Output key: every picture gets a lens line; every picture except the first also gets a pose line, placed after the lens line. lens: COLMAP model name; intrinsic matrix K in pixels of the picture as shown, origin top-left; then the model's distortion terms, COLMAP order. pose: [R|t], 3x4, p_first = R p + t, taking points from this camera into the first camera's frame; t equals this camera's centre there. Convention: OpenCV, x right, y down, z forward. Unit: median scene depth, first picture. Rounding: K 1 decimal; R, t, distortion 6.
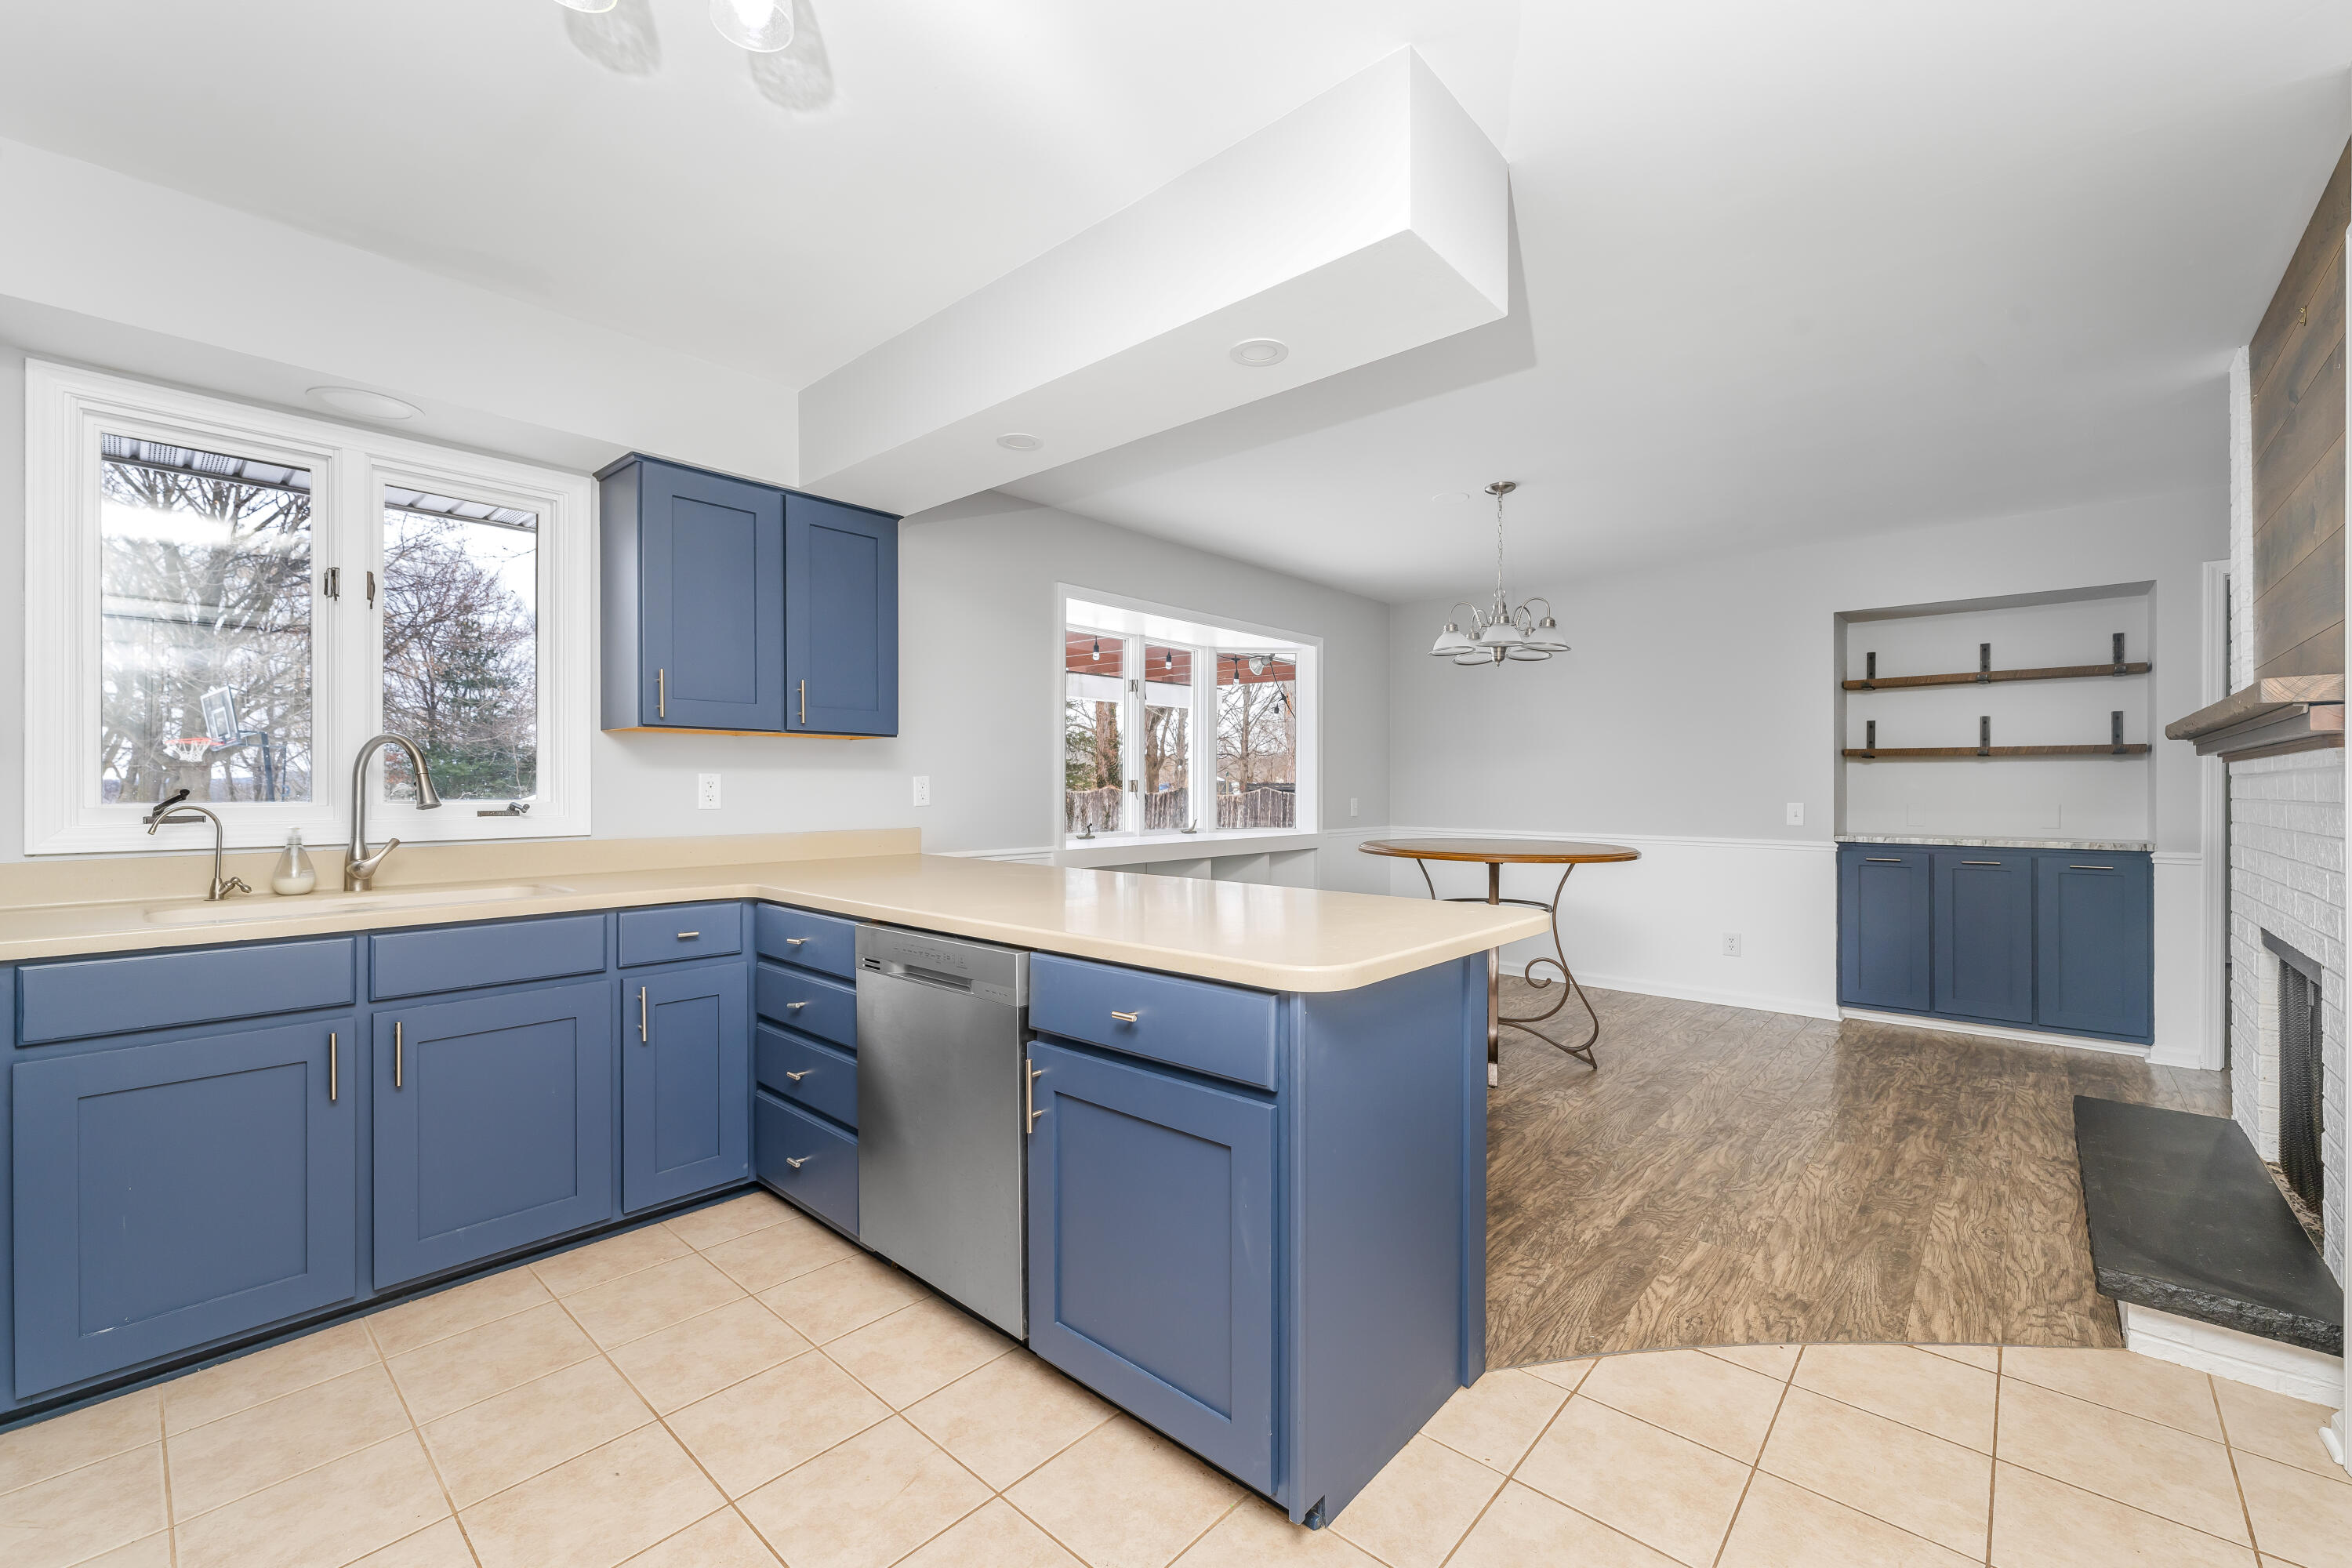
lens RADIAL K [[960.6, 0, 1176.0], [0, 960.6, 784.0], [0, 0, 1]] dist [0.003271, -0.000030]
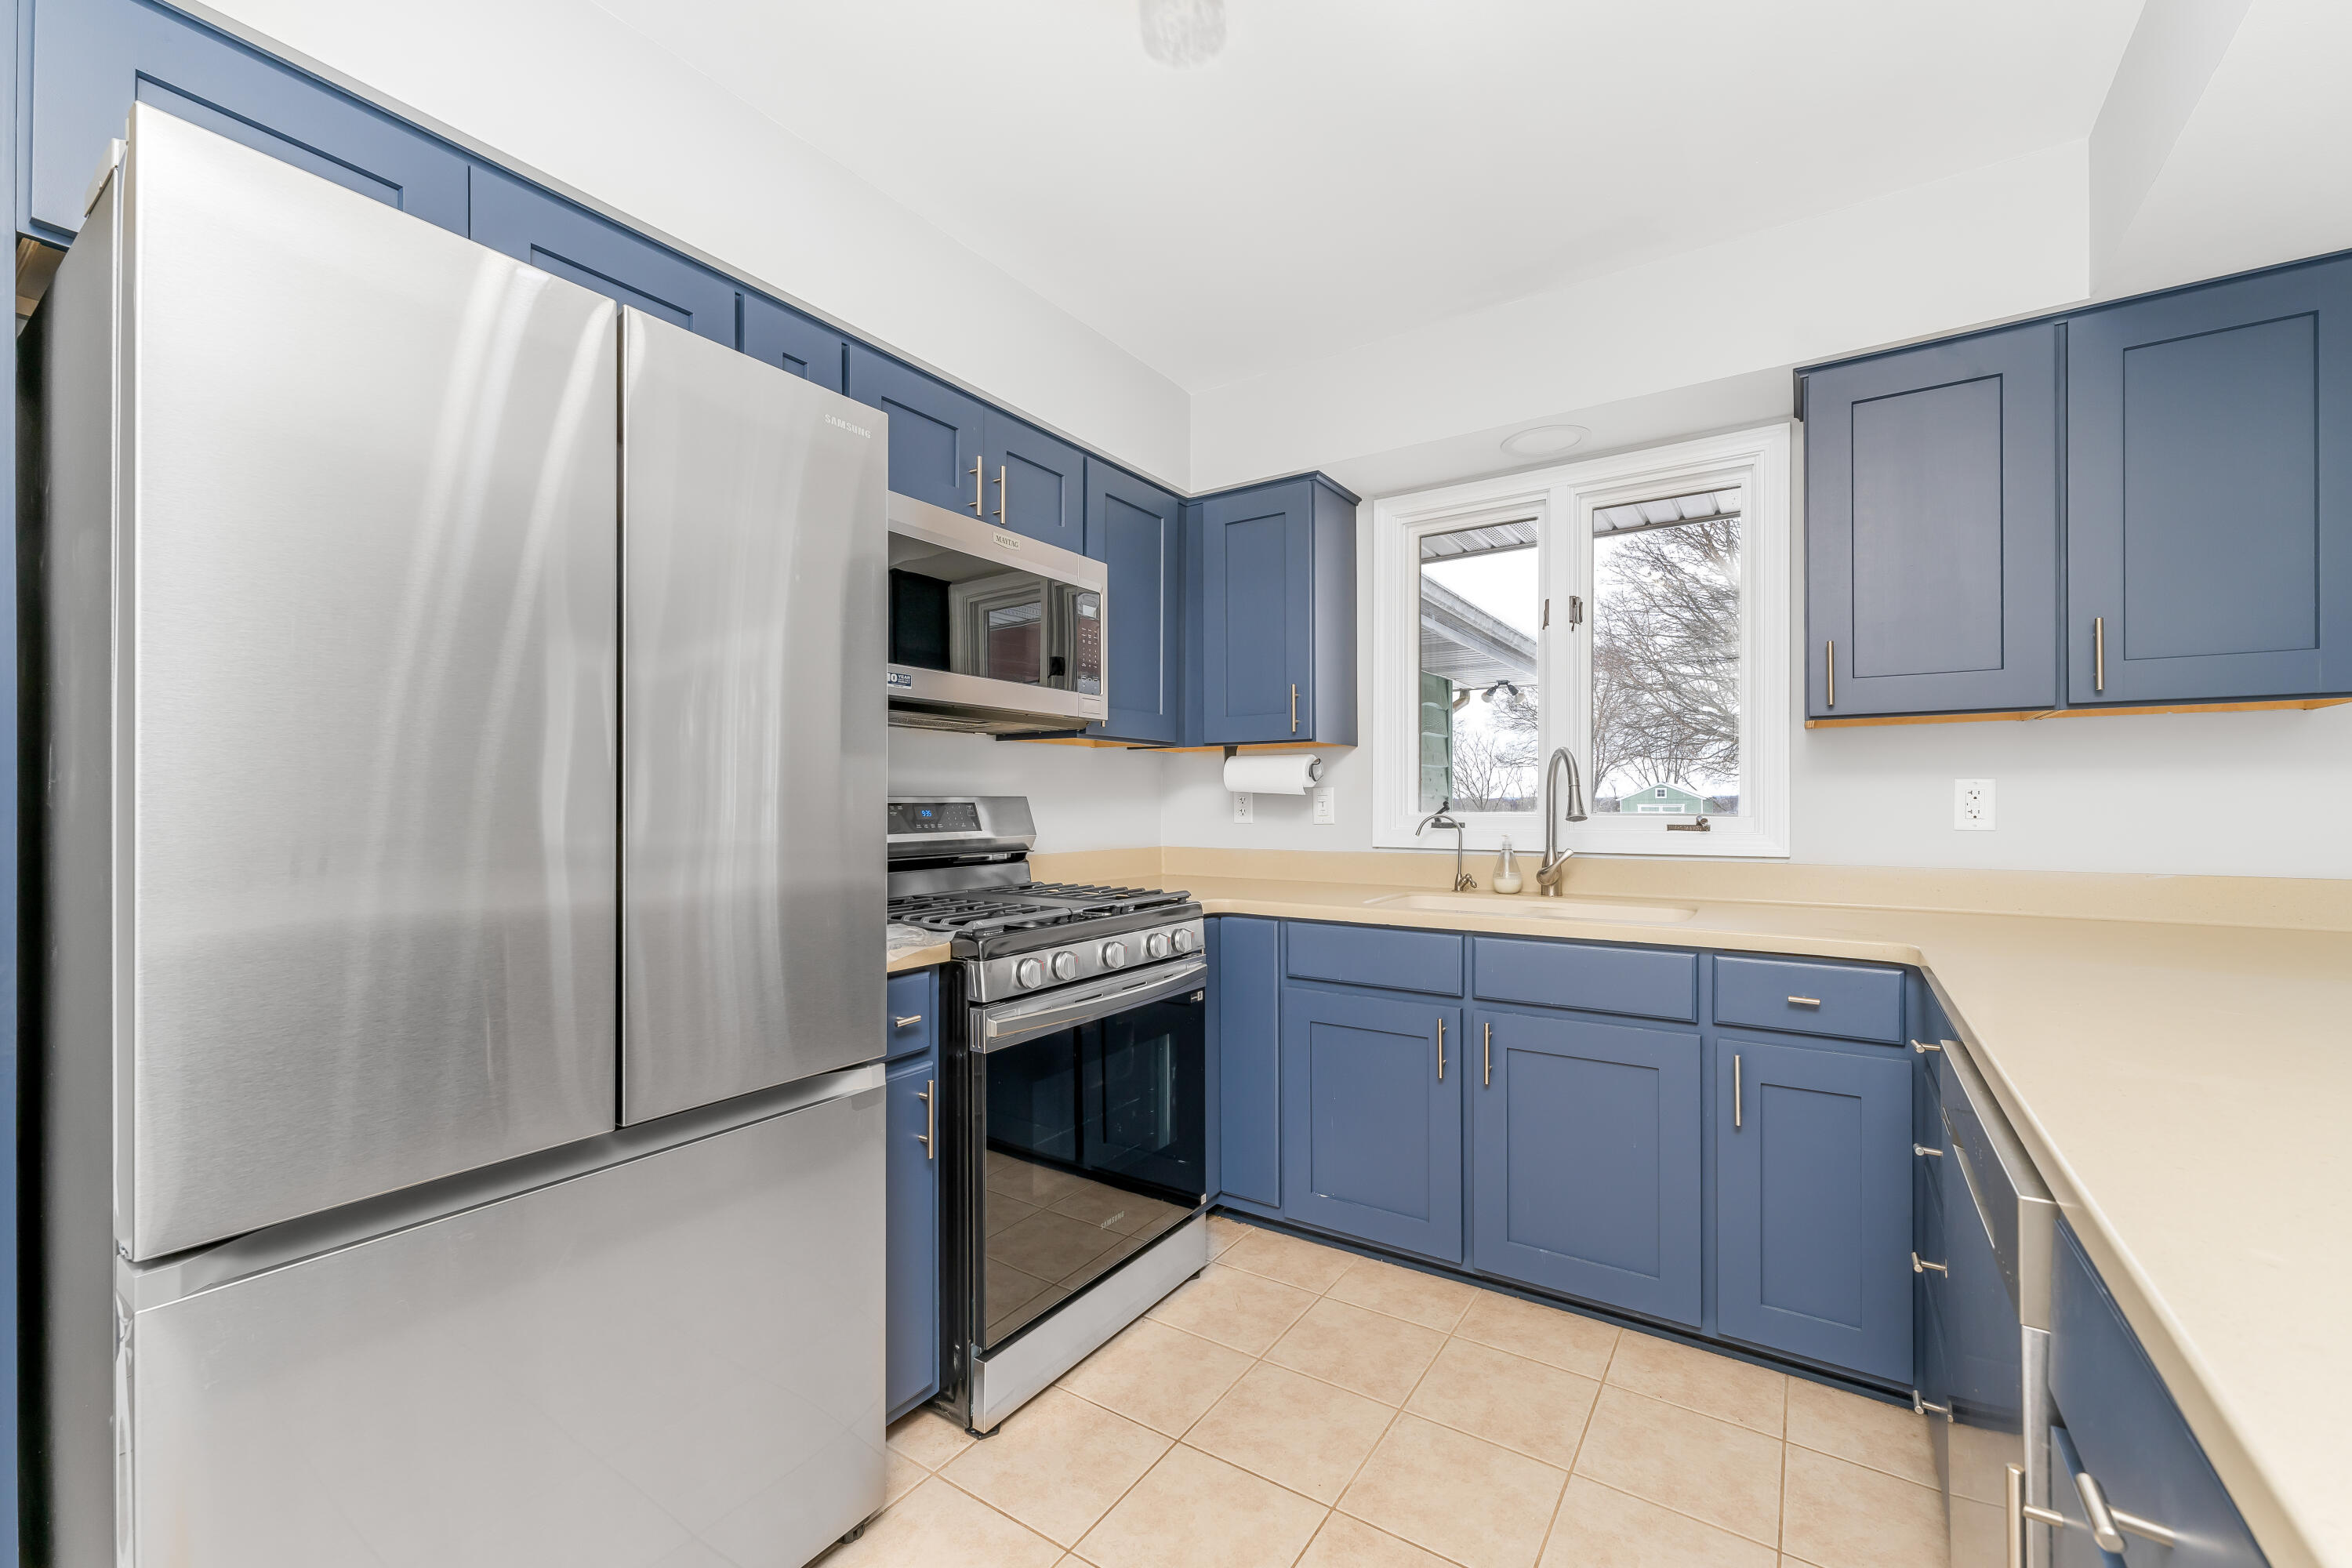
lens RADIAL K [[955.1, 0, 1167.4], [0, 955.1, 802.3], [0, 0, 1]] dist [0.016397, 0.000002]
pose [[0.149941, 0.002416, -0.988692, 0.109412], [0.002857, 0.999992, 0.002876, 0.001393], [0.988691, -0.003256, 0.149933, 0.312135]]
